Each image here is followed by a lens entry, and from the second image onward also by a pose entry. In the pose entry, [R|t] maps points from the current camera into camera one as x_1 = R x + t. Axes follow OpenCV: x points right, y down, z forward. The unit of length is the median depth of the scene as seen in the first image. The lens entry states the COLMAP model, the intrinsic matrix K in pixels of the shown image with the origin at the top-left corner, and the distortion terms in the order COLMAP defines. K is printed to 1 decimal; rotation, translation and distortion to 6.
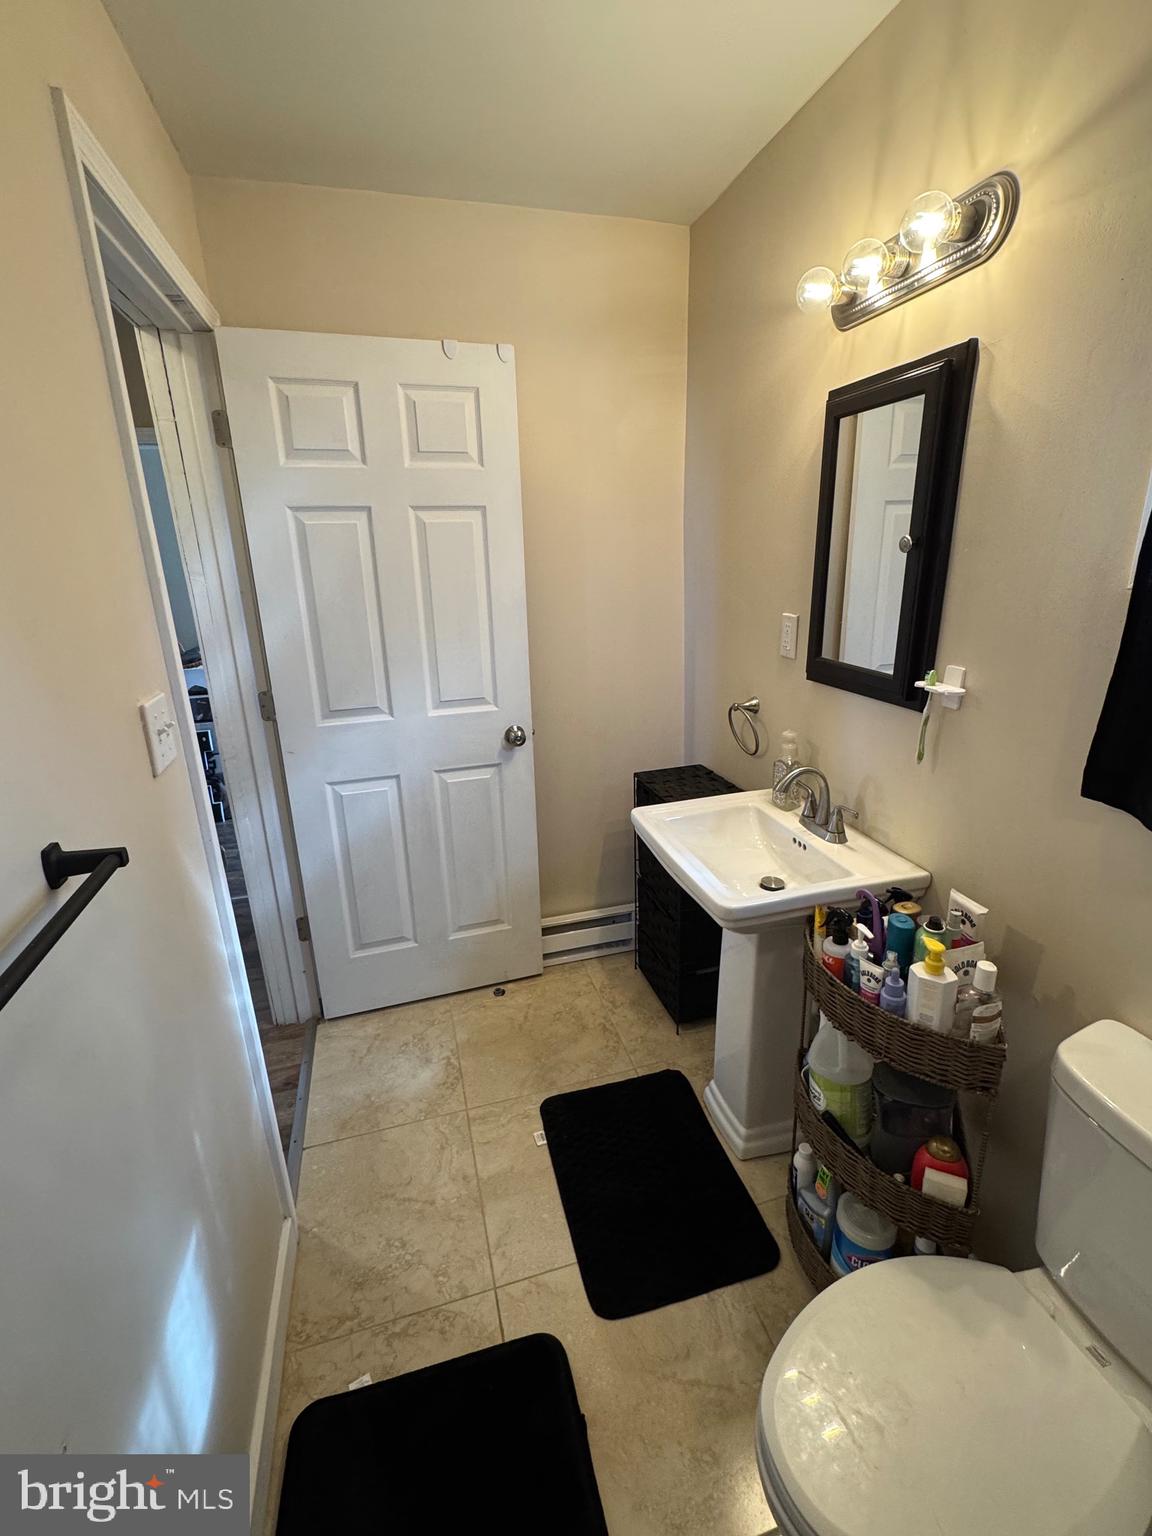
lens RADIAL K [[667.3, 0, 576.0], [0, 667.3, 768.0], [0, 0, 1]] dist [0.000555, 0.000002]
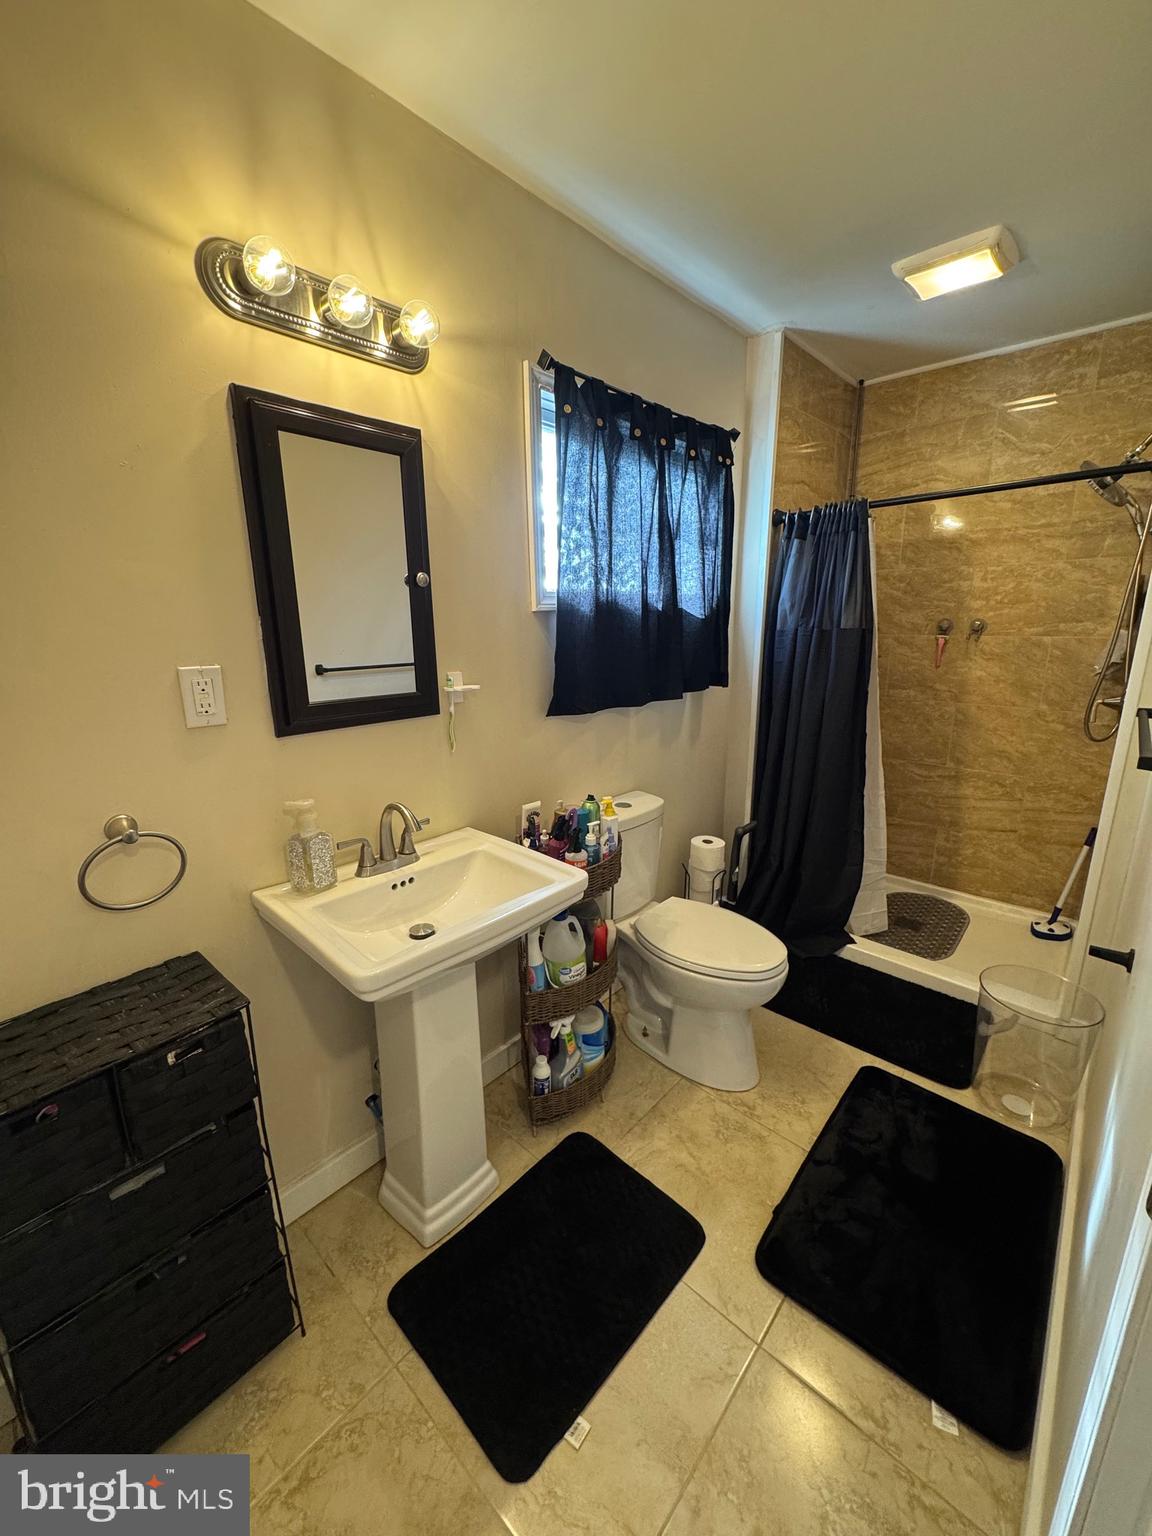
lens RADIAL K [[613.2, 0, 576.0], [0, 613.2, 768.0], [0, 0, 1]] dist [-0.000040, -0.000230]
pose [[-0.529547, -0.174935, 0.830047, -0.539488], [0.283189, 0.885911, 0.367376, -0.309963], [-0.799615, 0.429603, -0.419592, 1.187042]]
